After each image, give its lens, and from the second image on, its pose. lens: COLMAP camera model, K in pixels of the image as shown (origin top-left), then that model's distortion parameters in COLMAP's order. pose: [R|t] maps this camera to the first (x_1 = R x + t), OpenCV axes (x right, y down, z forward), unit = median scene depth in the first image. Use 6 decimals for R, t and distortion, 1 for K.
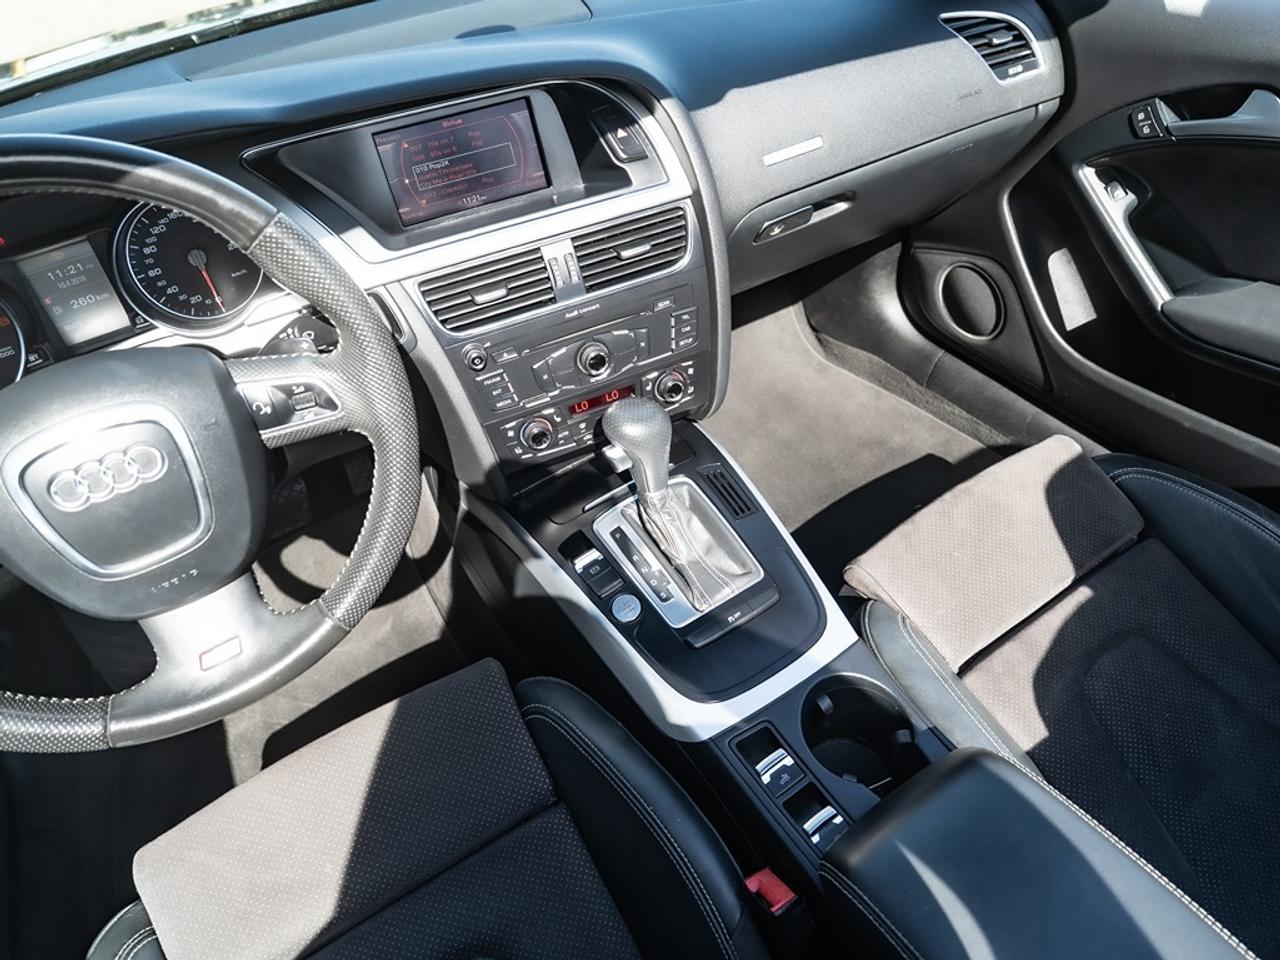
lens RADIAL K [[786.7, 0, 643.9], [0, 786.7, 475.1], [0, 0, 1]] dist [-0.031498, 0.009398]
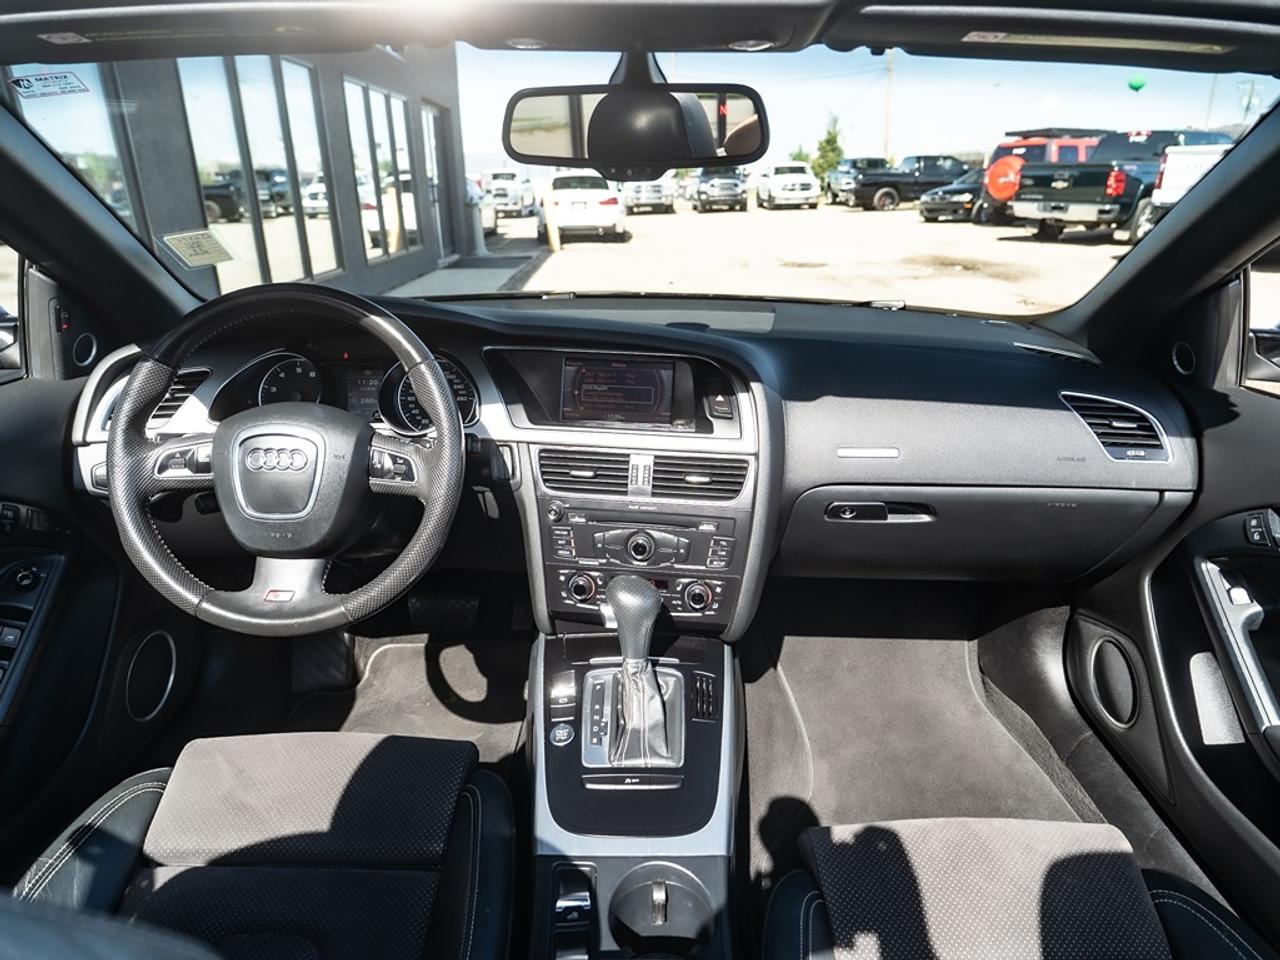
lens RADIAL K [[786.7, 0, 657.6], [0, 786.7, 479.4], [0, 0, 1]] dist [-0.031498, 0.009398]
pose [[0.846312, 0.274123, -0.456741, 0.505364], [-0.425865, 0.863247, -0.271006, 0.089874], [0.319991, 0.423866, 0.847316, -0.113637]]
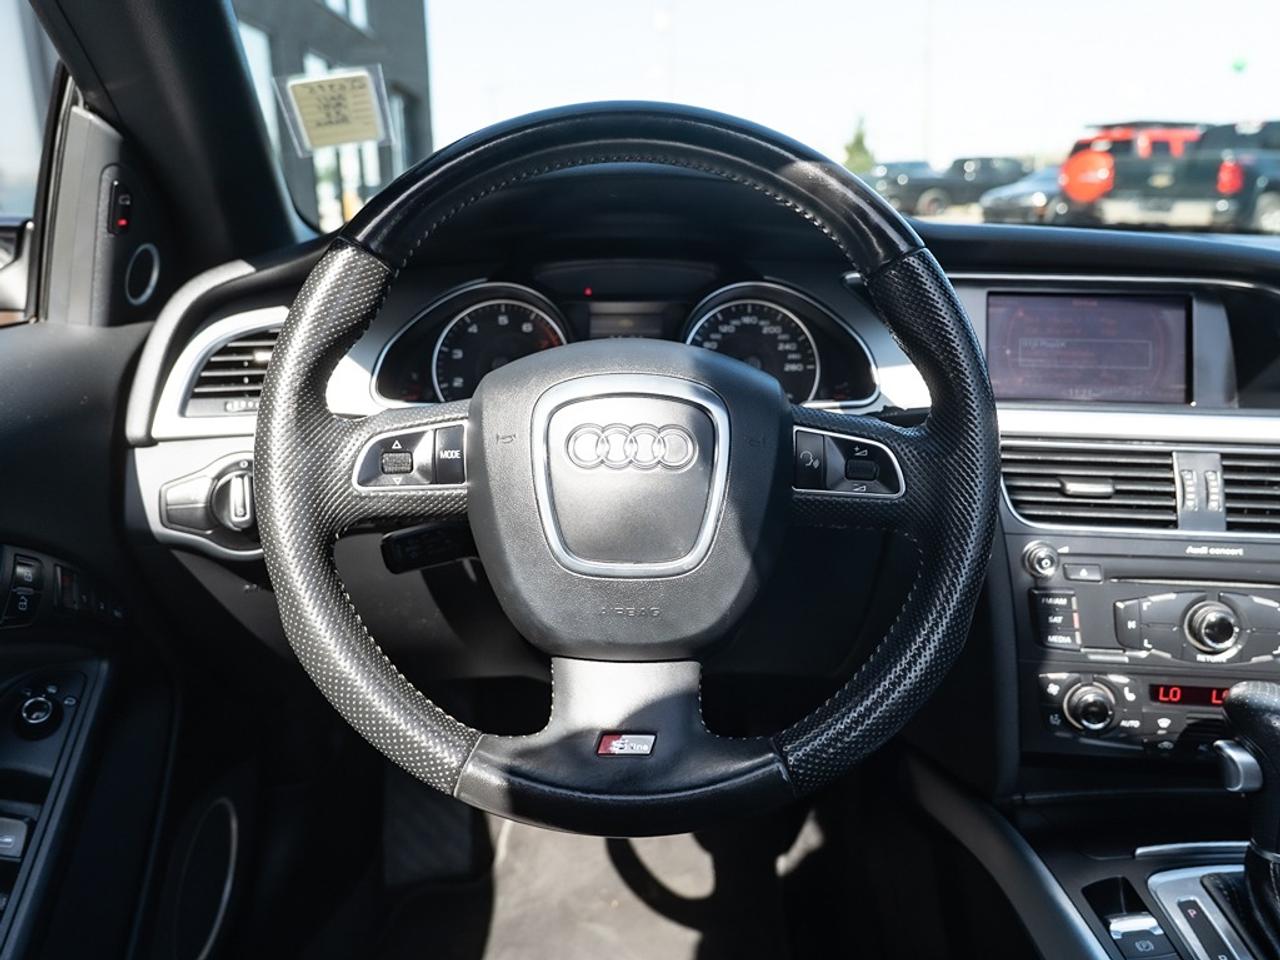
lens RADIAL K [[963.8, 0, 650.1], [0, 963.8, 447.0], [0, 0, 1]] dist [-0.033099, 0.014700]
pose [[0.852748, 0.212069, -0.477334, -0.115414], [-0.412677, 0.833750, -0.366823, 0.218105], [0.320185, 0.509792, 0.798494, 0.120163]]
